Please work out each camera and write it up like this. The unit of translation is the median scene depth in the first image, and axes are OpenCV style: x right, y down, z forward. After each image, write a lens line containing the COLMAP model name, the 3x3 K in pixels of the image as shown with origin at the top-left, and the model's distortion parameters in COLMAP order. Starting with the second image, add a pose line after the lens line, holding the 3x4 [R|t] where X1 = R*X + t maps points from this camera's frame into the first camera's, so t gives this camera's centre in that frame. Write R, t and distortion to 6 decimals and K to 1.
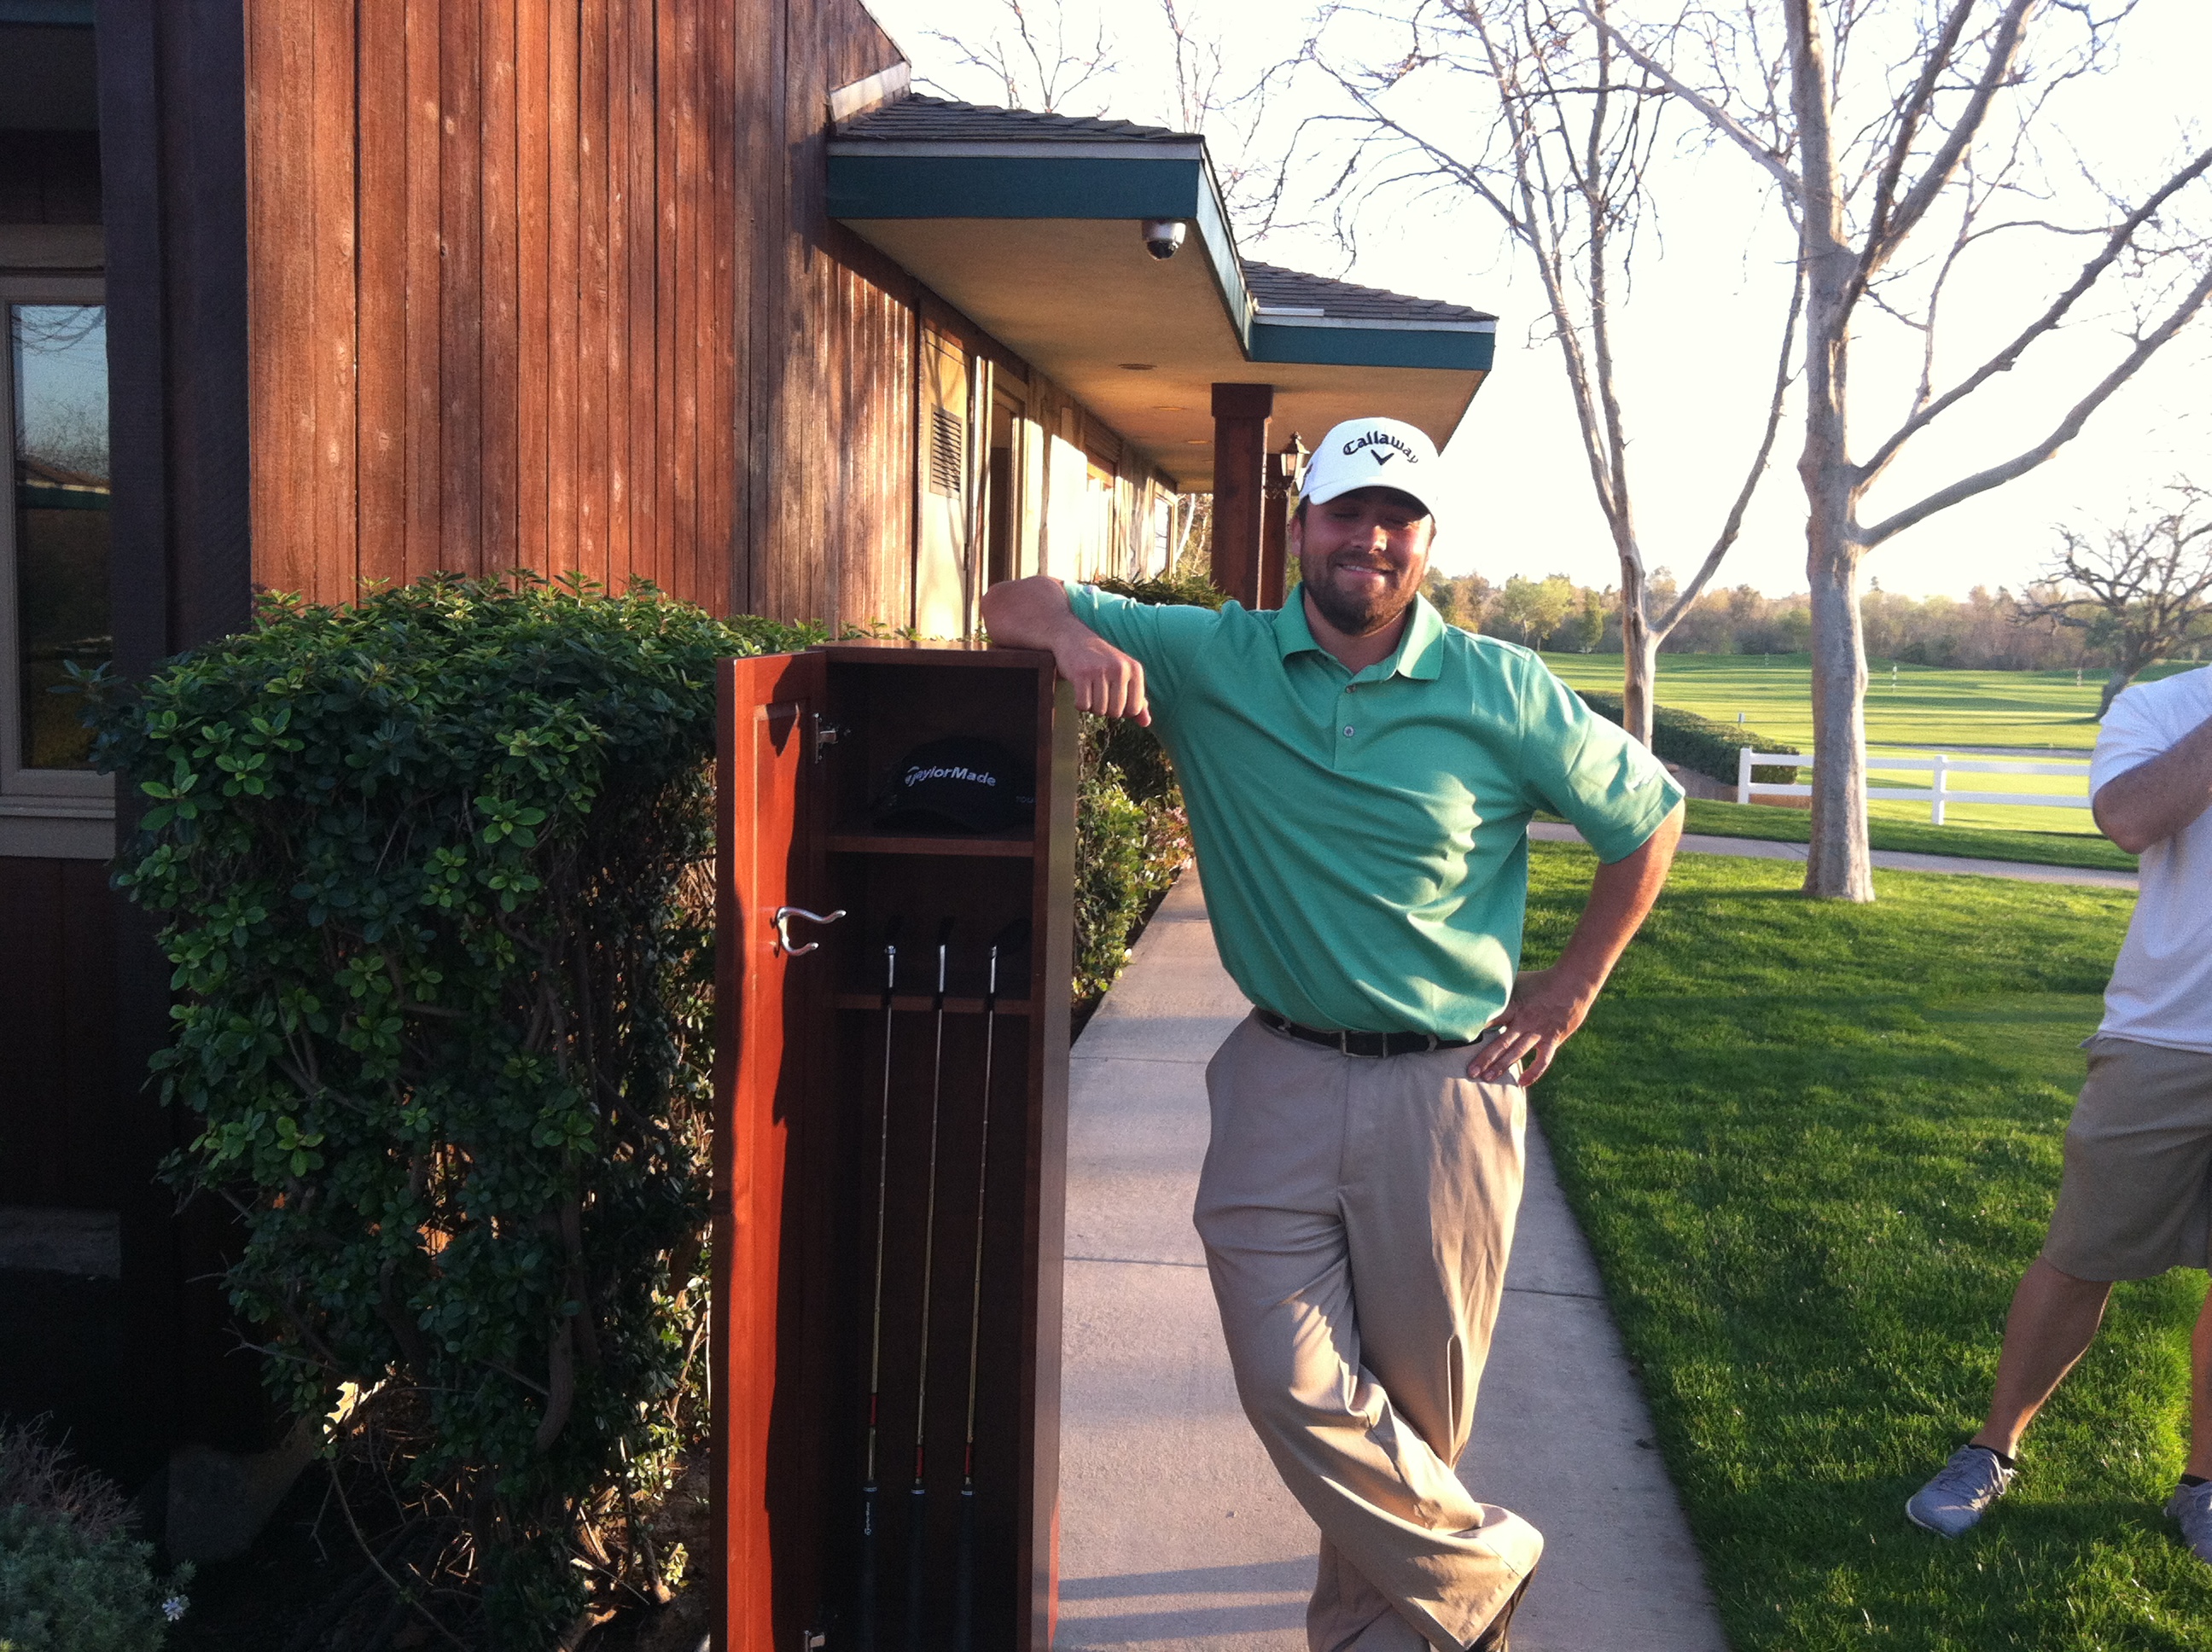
lens RADIAL K [[2176.0, 0, 1103.2], [0, 2176.0, 798.0], [0, 0, 1]] dist [0.015576, 0.000000]
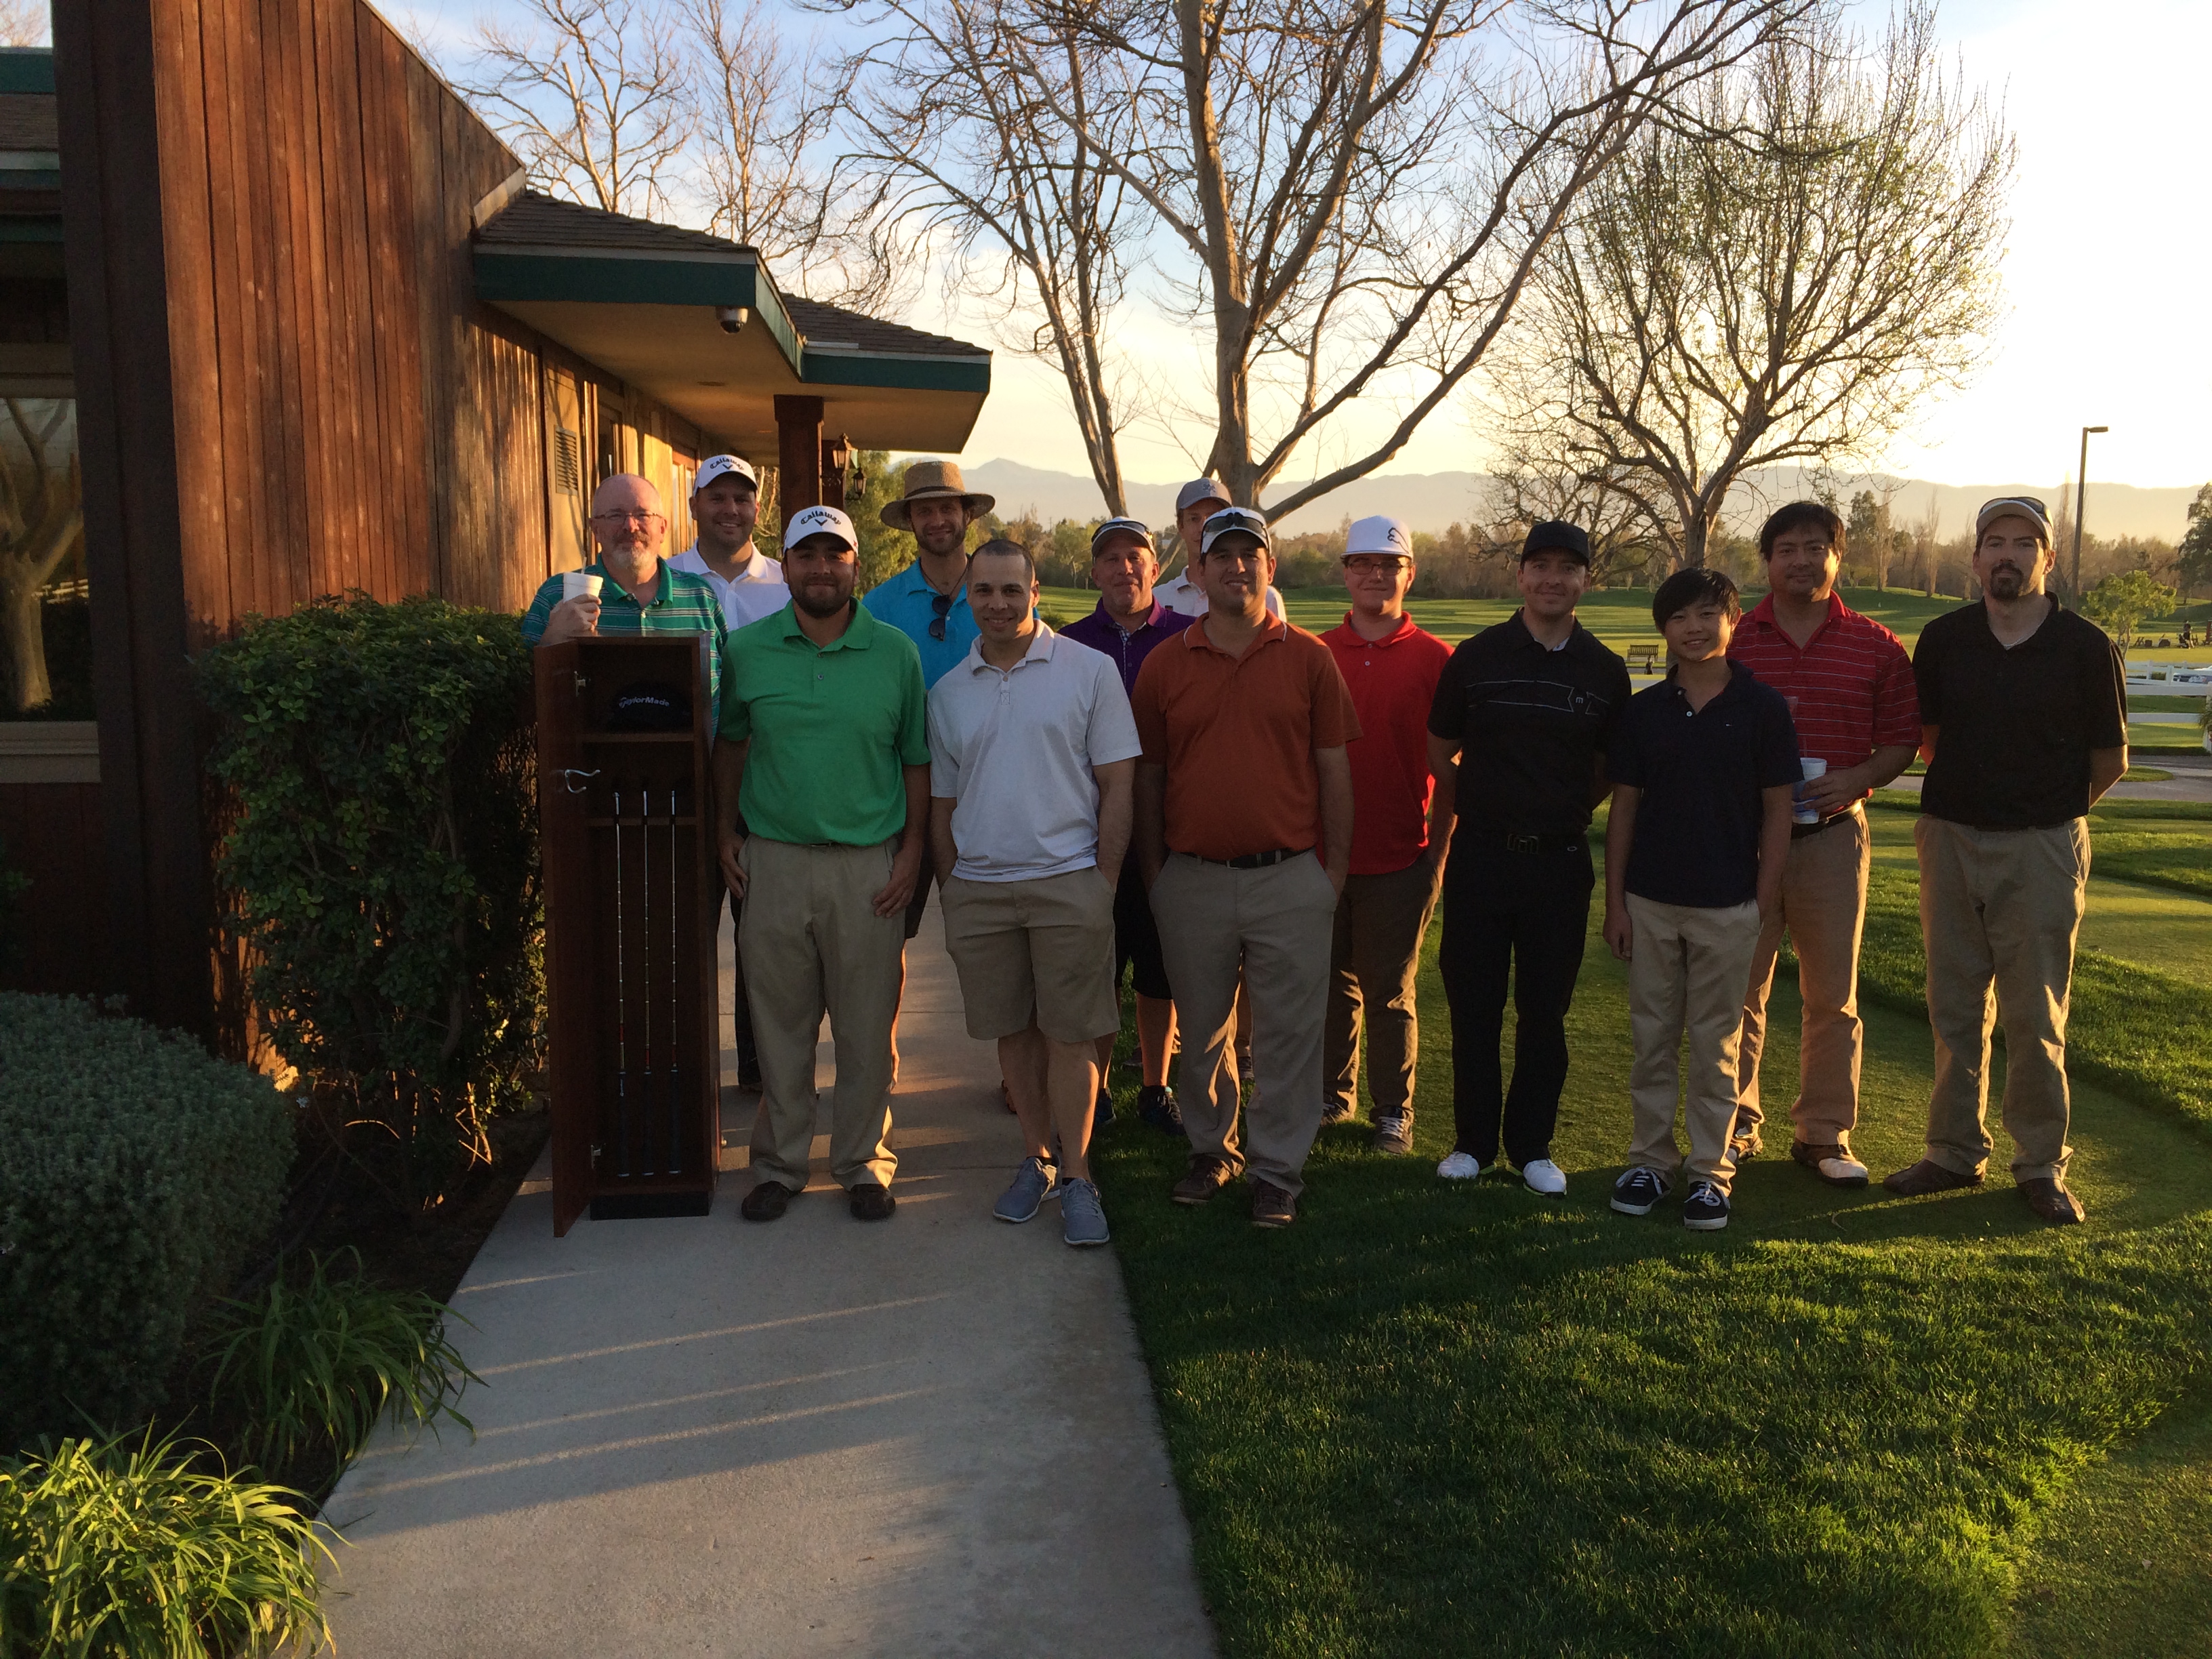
lens RADIAL K [[1981.4, 0, 1172.7], [0, 1981.4, 849.8], [0, 0, 1]] dist [0.063073, -0.067242]
pose [[0.971214, -0.051245, 0.232633, -0.017534], [0.036943, 0.997173, 0.065428, 0.012086], [-0.235329, -0.054951, 0.970361, -0.438119]]
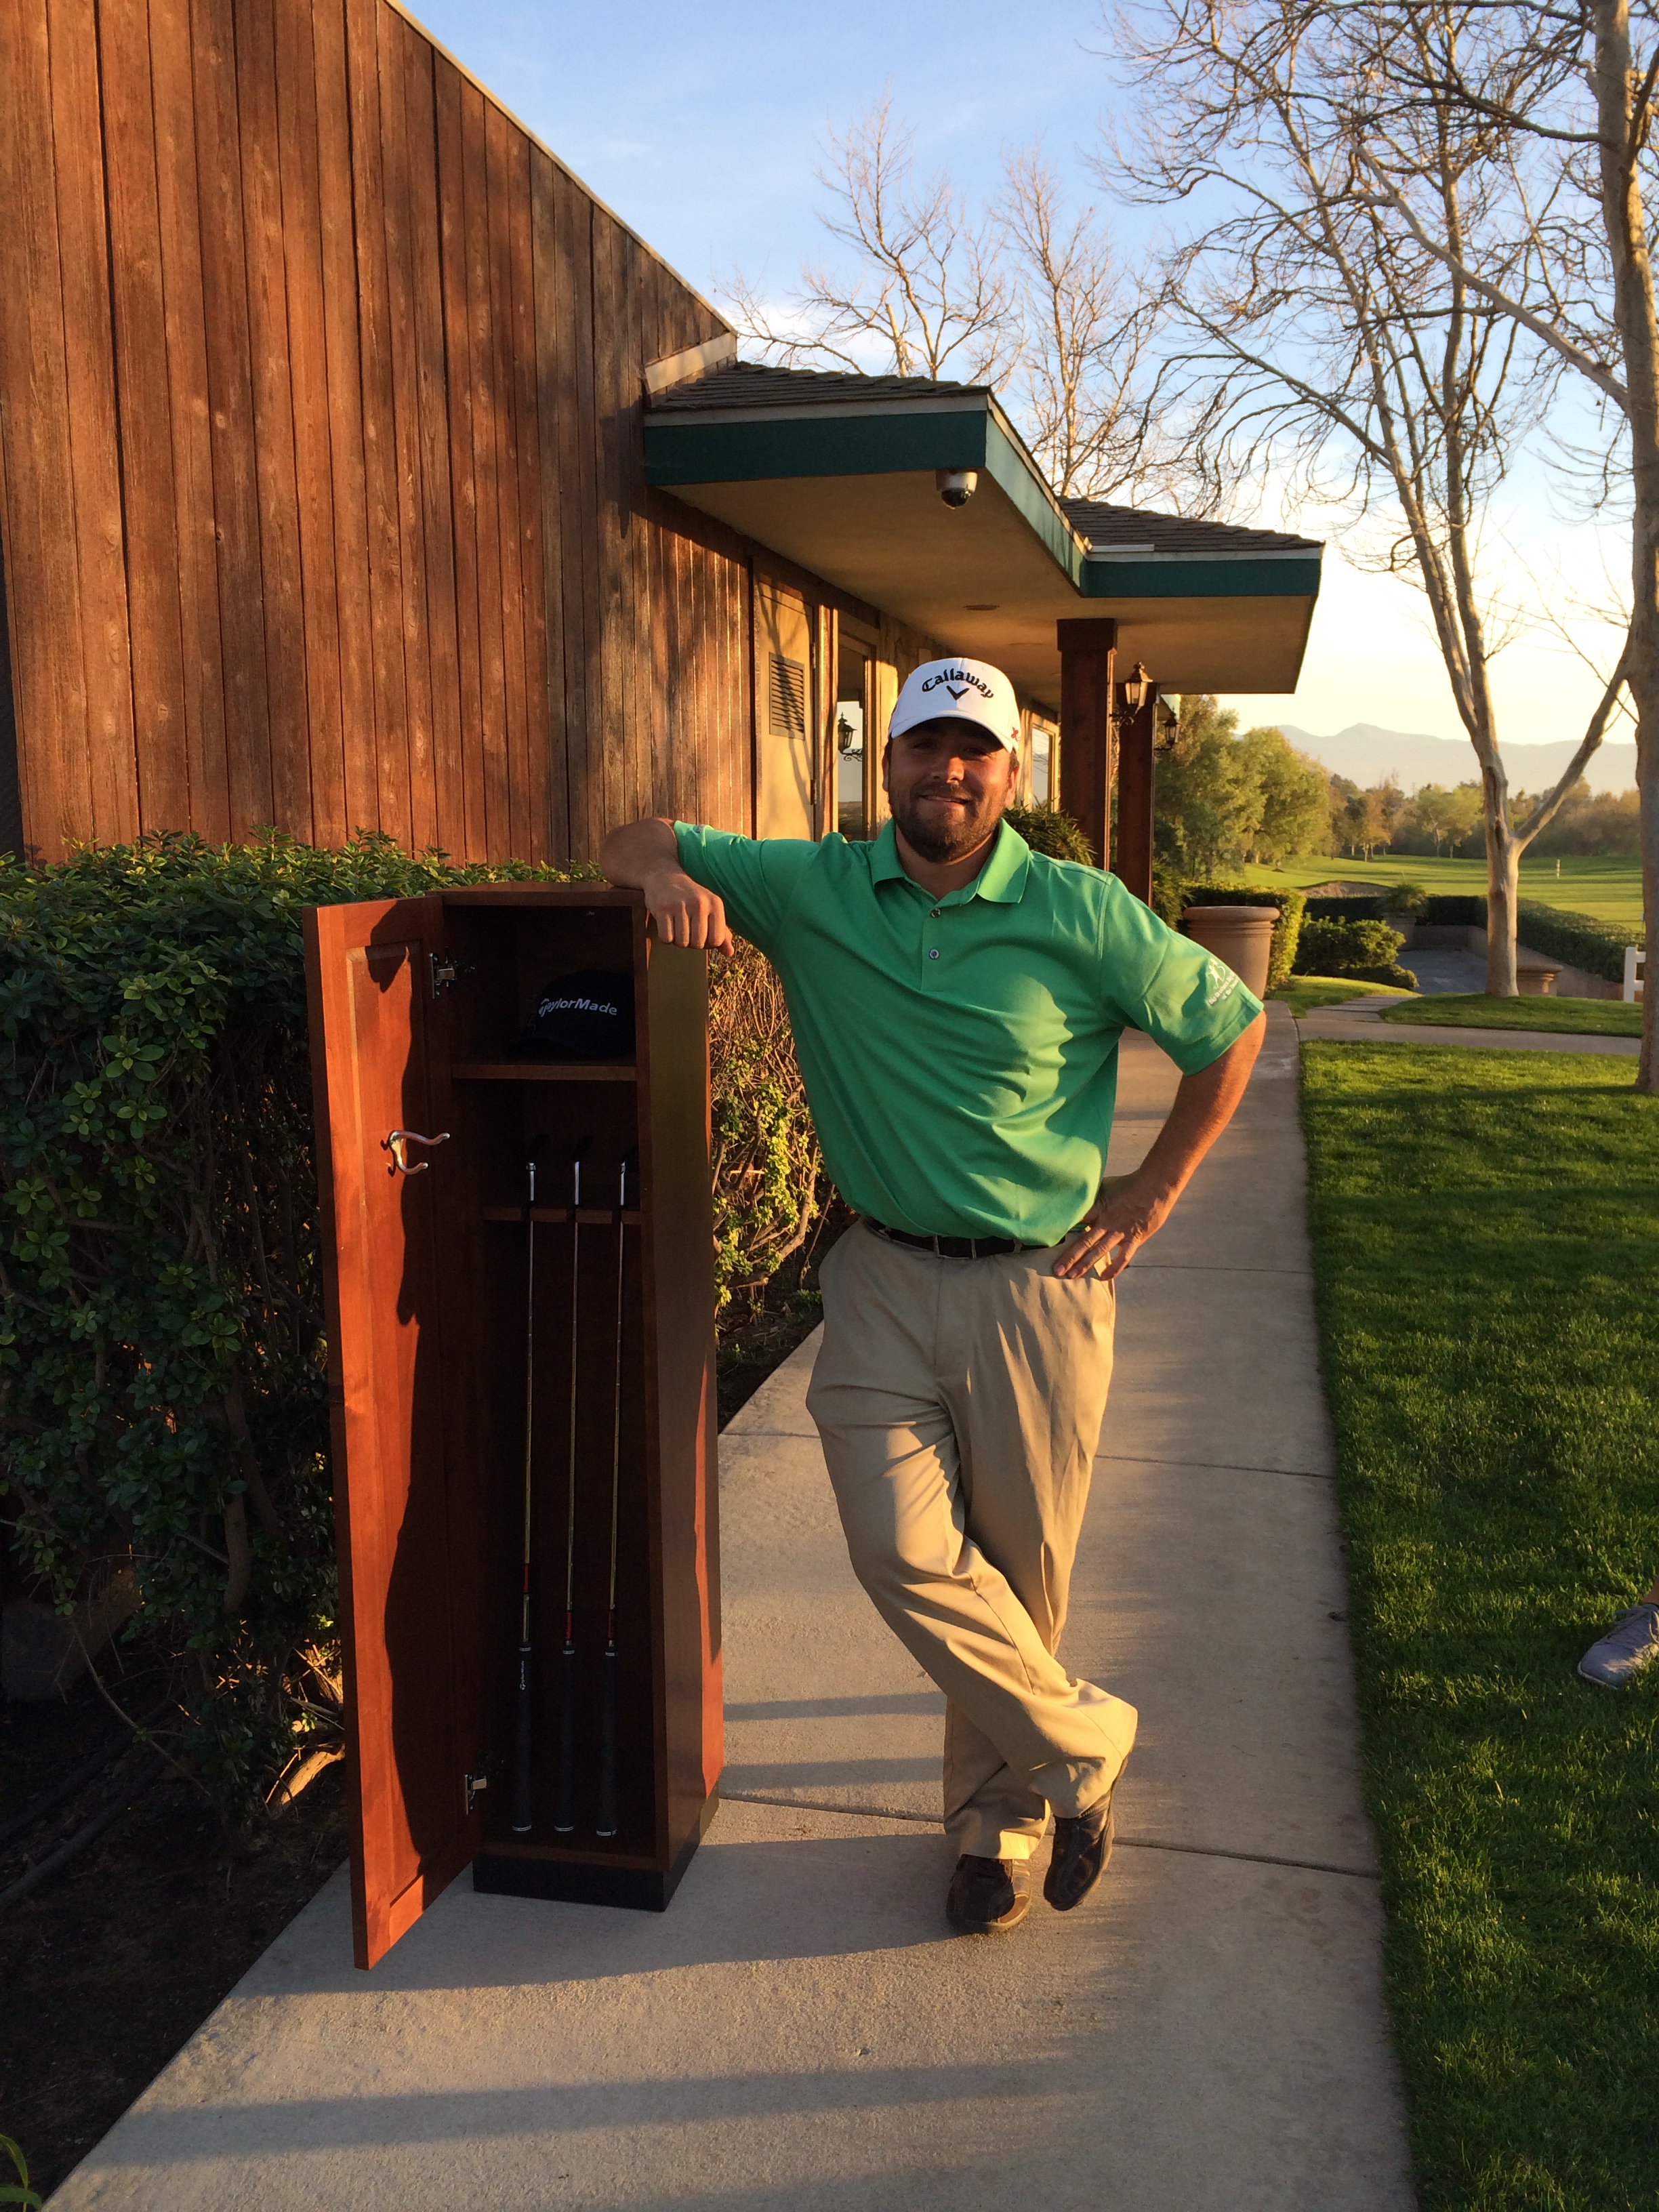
lens RADIAL K [[1981.4, 0, 785.1], [0, 1981.4, 1097.6], [0, 0, 1]] dist [0.063073, -0.067242]
pose [[0.991978, -0.015716, -0.125429, 0.084008], [0.021201, 0.998871, 0.042515, -0.002207], [0.124619, -0.044833, 0.991191, 0.012585]]
